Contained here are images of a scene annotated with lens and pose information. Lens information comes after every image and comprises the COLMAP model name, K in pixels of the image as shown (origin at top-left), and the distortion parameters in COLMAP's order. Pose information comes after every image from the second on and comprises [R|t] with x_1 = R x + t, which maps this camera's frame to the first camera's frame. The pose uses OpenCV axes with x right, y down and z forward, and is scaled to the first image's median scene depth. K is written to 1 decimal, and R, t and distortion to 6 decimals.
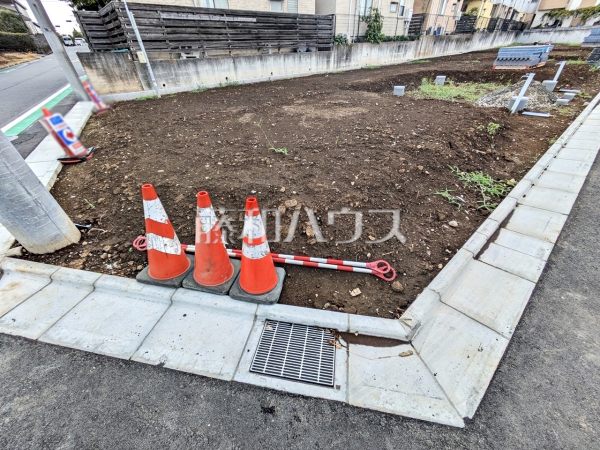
lens RADIAL K [[234.7, 0, 299.5], [0, 234.7, 223.3], [0, 0, 1]] dist [0.003863, -0.000147]
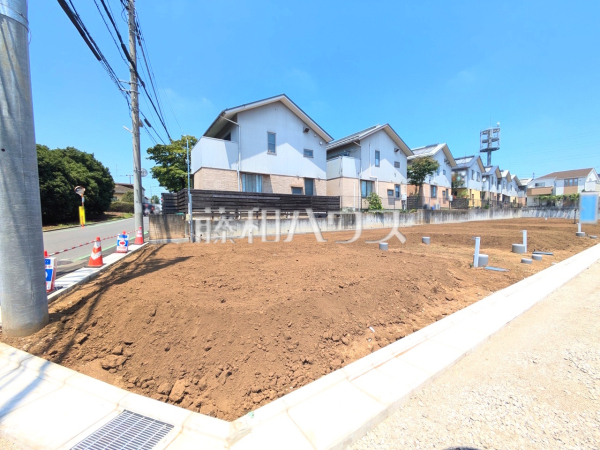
lens RADIAL K [[236.1, 0, 299.4], [0, 236.1, 225.0], [0, 0, 1]] dist [0.001942, 0.000387]
pose [[0.990530, 0.029291, -0.134139, 0.099725], [-0.099858, 0.824211, -0.557409, 0.030330], [0.094232, 0.565525, 0.819330, -0.041620]]
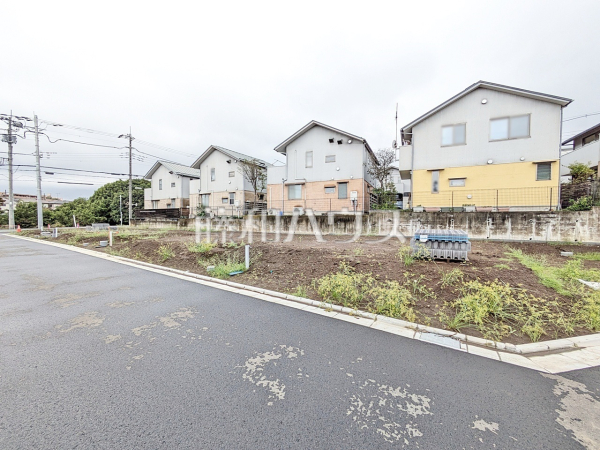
lens RADIAL K [[237.9, 0, 300.2], [0, 237.9, 223.8], [0, 0, 1]] dist [0.001310, 0.000285]
pose [[0.288525, 0.055027, -0.955890, 2.533343], [-0.585949, 0.799718, -0.130826, -1.122986], [0.757243, 0.597849, 0.262982, 1.340389]]
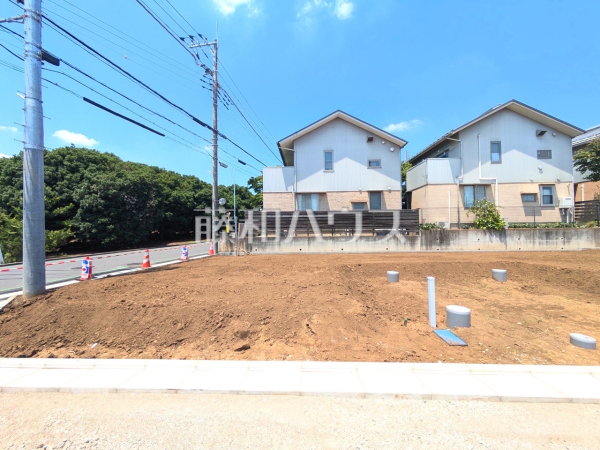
lens RADIAL K [[232.6, 0, 301.3], [0, 232.6, 228.5], [0, 0, 1]] dist [0.002121, 0.000235]
pose [[0.724452, 0.010065, -0.689252, 0.491825], [-0.422760, 0.796258, -0.432722, -0.114729], [0.544466, 0.604874, 0.581106, 0.128782]]
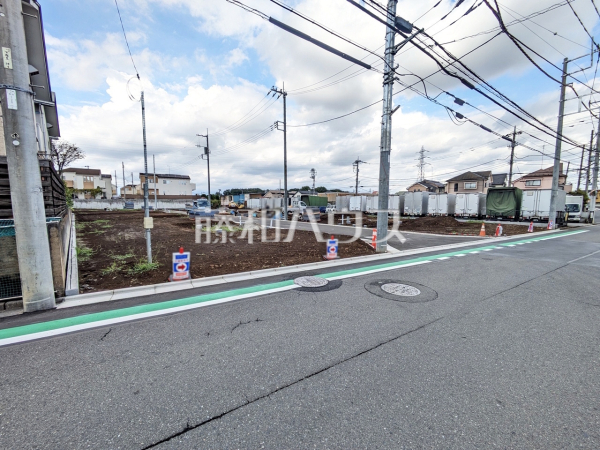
lens RADIAL K [[235.4, 0, 297.5], [0, 235.4, 224.8], [0, 0, 1]] dist [0.002429, 0.000534]
pose [[-0.026635, -0.062048, 0.997718, -0.845934], [0.599484, 0.797693, 0.065612, -0.239975], [-0.799943, 0.599864, 0.015950, 0.308973]]
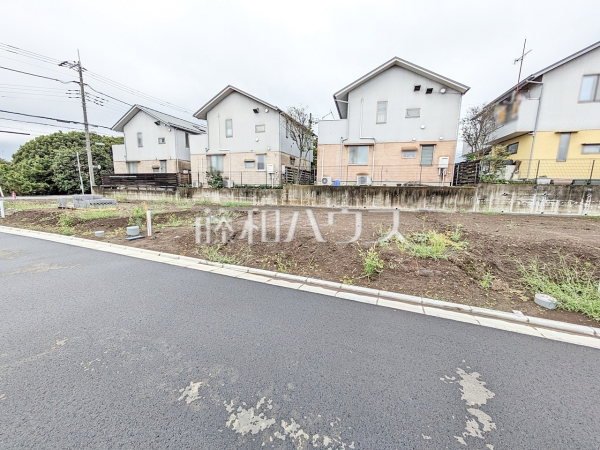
lens RADIAL K [[234.9, 0, 302.3], [0, 234.9, 224.9], [0, 0, 1]] dist [0.001420, 0.000861]
pose [[0.462032, 0.173630, -0.869701, 1.983961], [-0.559009, 0.818327, -0.133602, -0.850717], [0.688502, 0.547899, 0.475154, 1.012171]]
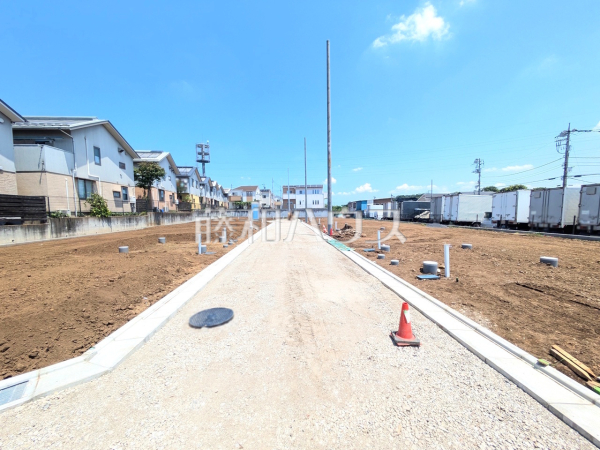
lens RADIAL K [[235.7, 0, 299.7], [0, 235.7, 226.6], [0, 0, 1]] dist [0.005351, 0.000065]
pose [[0.609728, -0.027120, 0.792147, -0.006912], [0.473152, 0.814260, -0.336315, 0.131910], [-0.635893, 0.579866, 0.509309, -0.201572]]
